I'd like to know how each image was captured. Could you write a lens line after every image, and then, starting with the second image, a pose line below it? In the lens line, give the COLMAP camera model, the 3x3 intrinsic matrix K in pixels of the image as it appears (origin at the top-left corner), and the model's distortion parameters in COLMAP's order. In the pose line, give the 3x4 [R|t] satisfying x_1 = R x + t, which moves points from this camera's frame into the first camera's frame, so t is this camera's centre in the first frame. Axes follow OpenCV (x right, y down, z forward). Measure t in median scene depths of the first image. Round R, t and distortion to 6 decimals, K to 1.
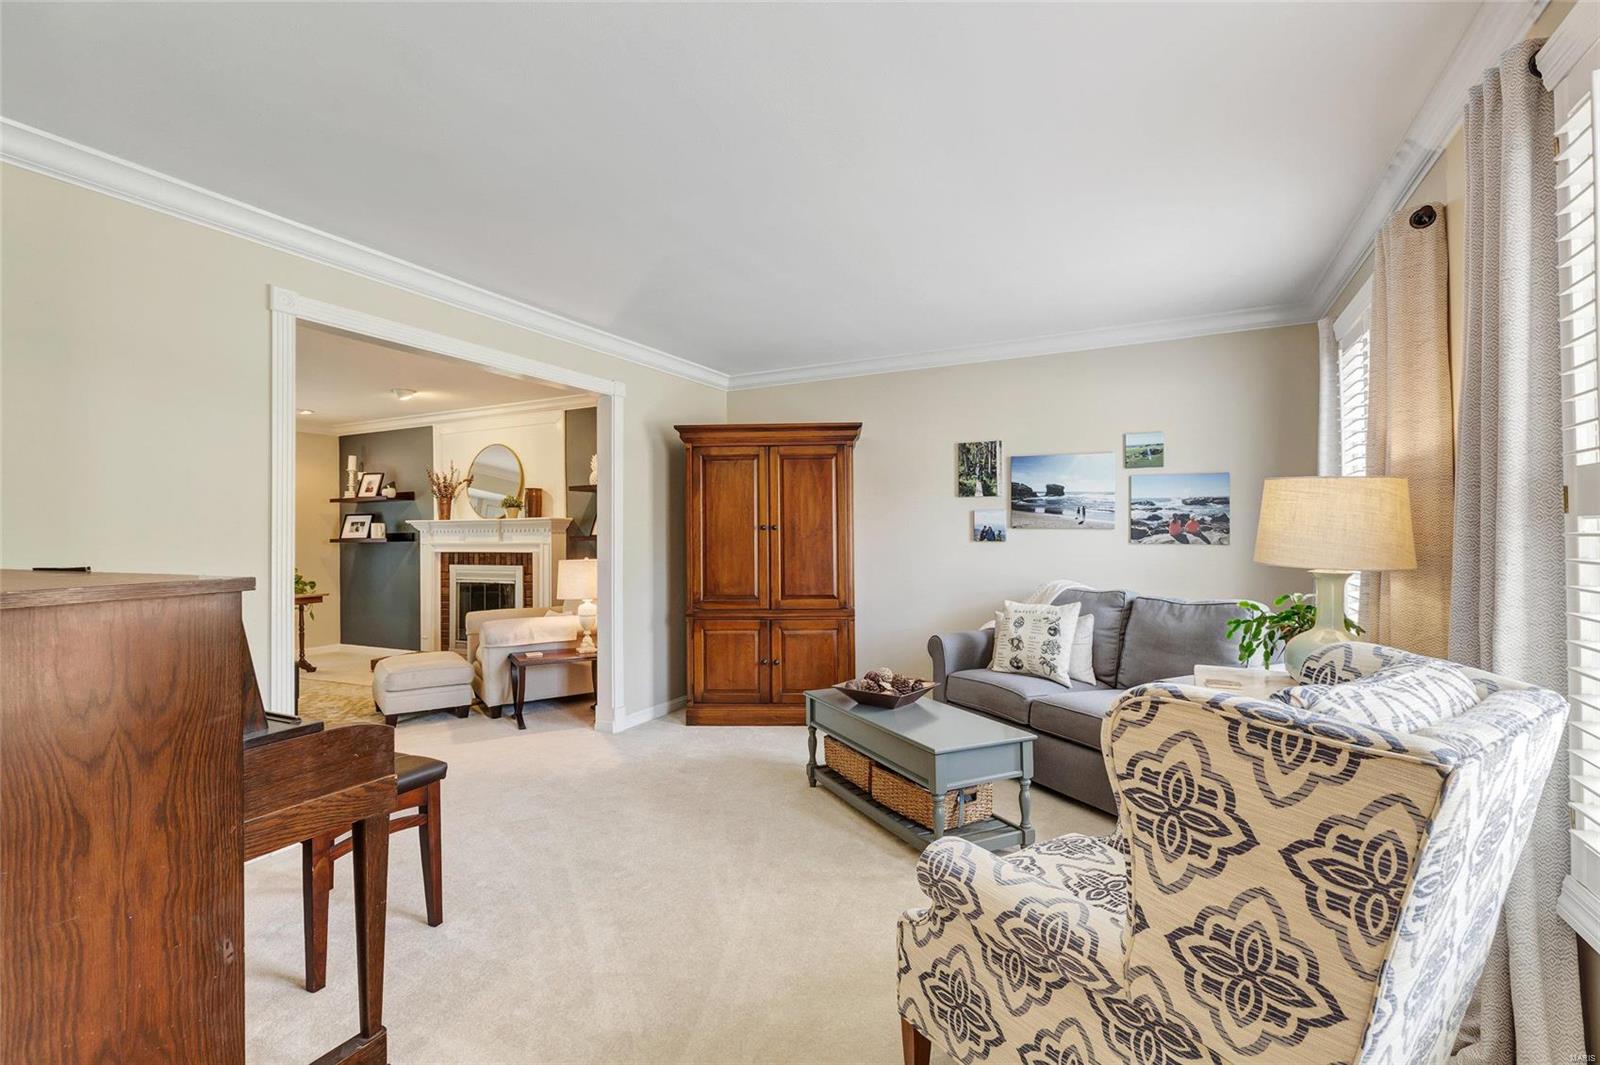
lens RADIAL K [[728.3, 0, 798.8], [0, 728.3, 534.8], [0, 0, 1]] dist [0.001913, 0.000722]
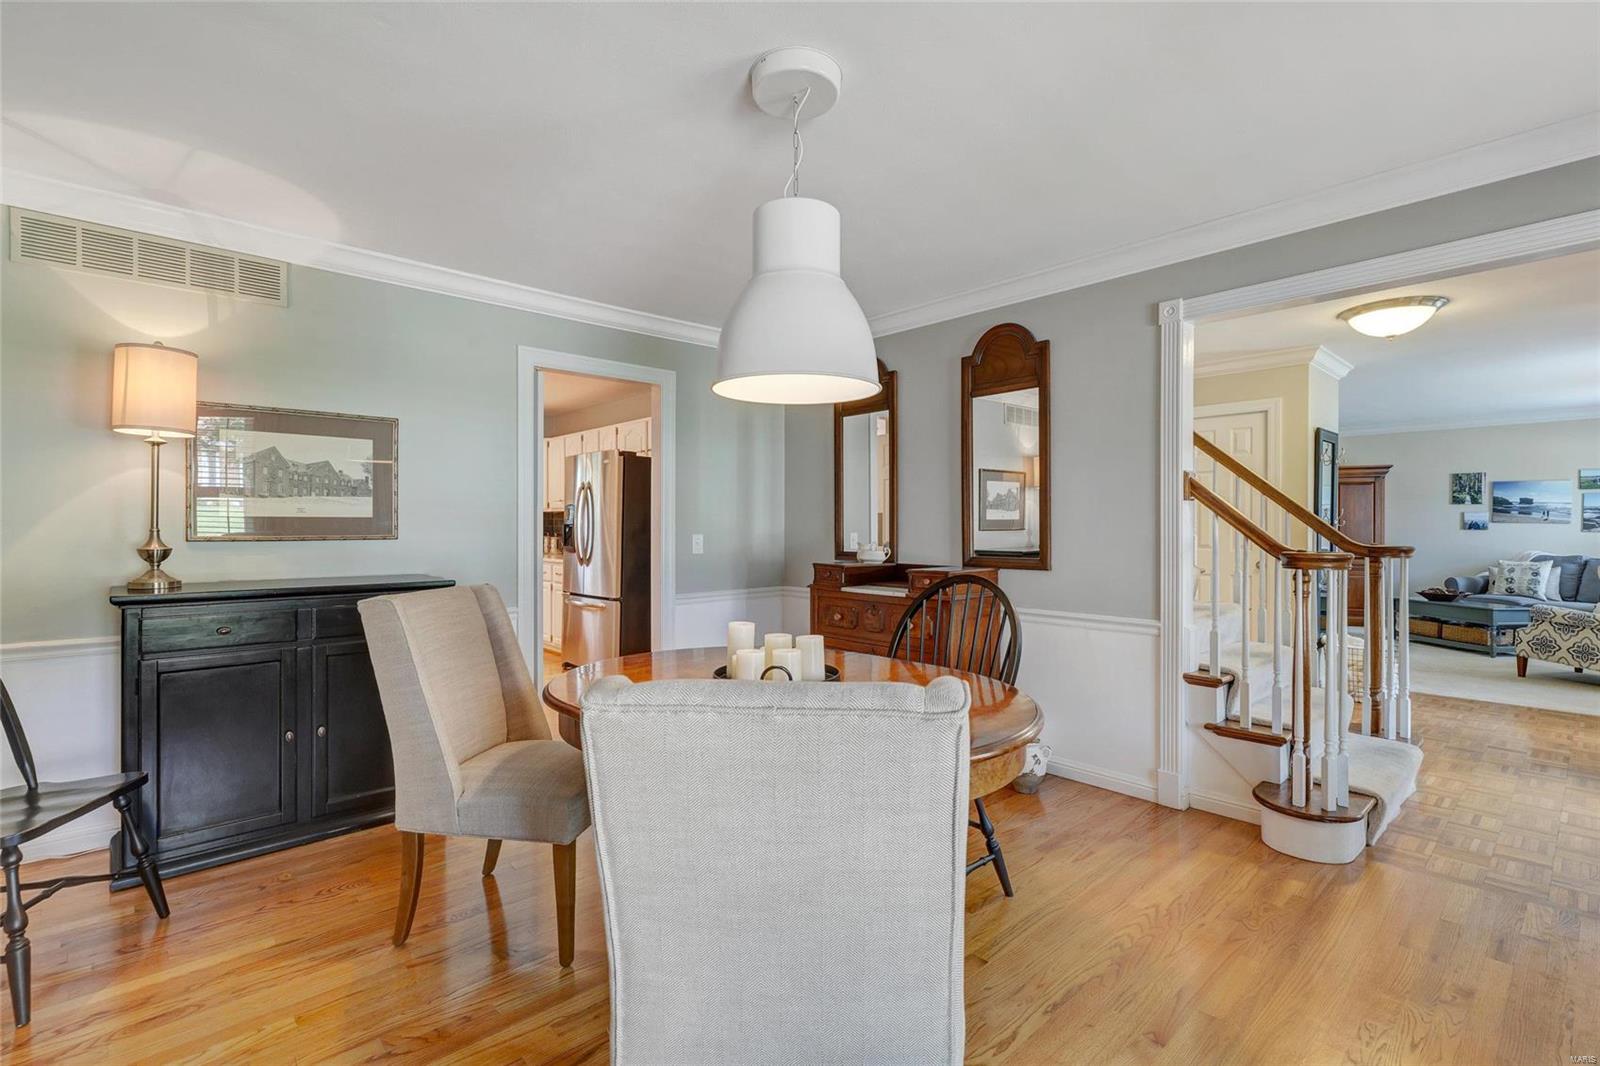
lens RADIAL K [[728.3, 0, 802.5], [0, 728.3, 530.0], [0, 0, 1]] dist [0.001913, 0.000722]
pose [[0.936359, 0.012726, -0.350813, -0.685998], [-0.009155, 0.999888, 0.011835, 0.003833], [0.350925, -0.007870, 0.936371, -1.306066]]
